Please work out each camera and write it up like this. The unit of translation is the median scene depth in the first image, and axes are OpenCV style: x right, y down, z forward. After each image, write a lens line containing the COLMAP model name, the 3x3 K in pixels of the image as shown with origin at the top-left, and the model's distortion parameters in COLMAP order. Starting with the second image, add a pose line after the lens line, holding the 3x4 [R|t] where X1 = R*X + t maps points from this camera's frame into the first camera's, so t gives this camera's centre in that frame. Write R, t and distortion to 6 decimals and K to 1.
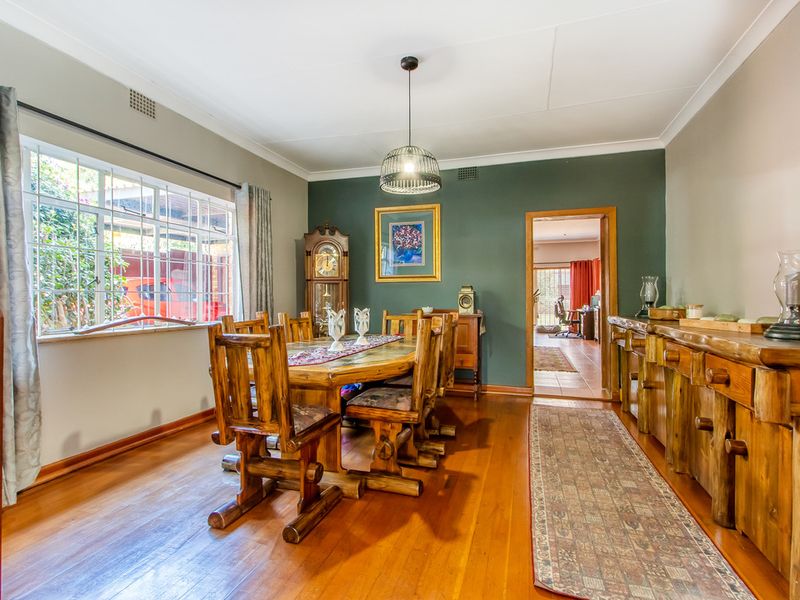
lens RADIAL K [[430.3, 0, 402.5], [0, 430.3, 305.8], [0, 0, 1]] dist [0.003050, 0.001134]
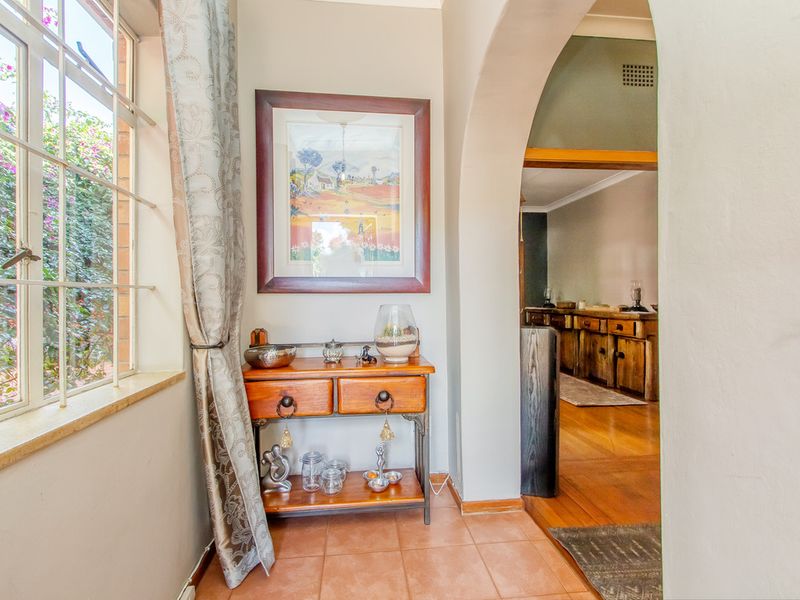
lens RADIAL K [[430.3, 0, 402.5], [0, 430.3, 305.8], [0, 0, 1]] dist [0.003050, 0.001134]
pose [[0.911523, -0.008355, 0.411165, -0.669289], [0.006482, 0.999961, 0.005949, 0.003851], [-0.411199, -0.002757, 0.911542, -0.374006]]
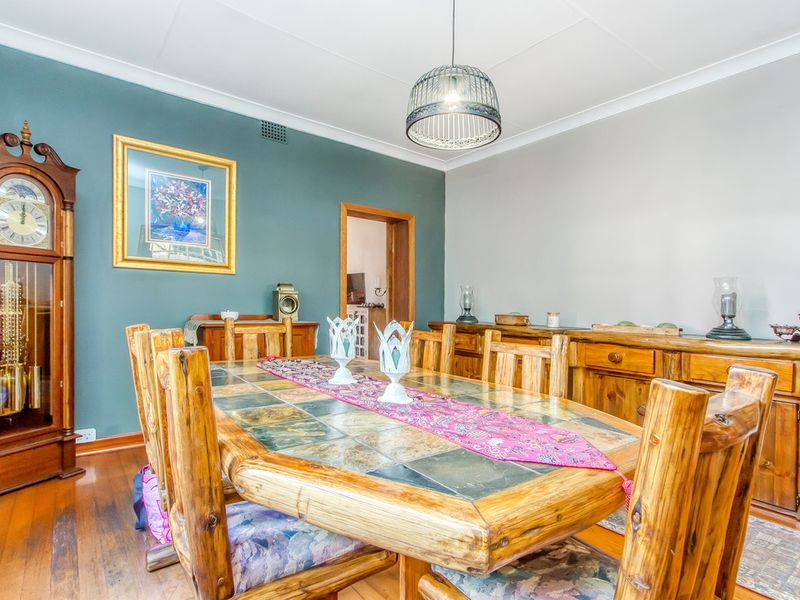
lens RADIAL K [[430.3, 0, 402.5], [0, 430.3, 305.8], [0, 0, 1]] dist [0.003050, 0.001134]
pose [[0.566363, 0.012723, 0.824057, -0.381837], [-0.011062, 0.999908, -0.007836, -0.004494], [-0.824081, -0.004678, 0.566452, 0.453591]]
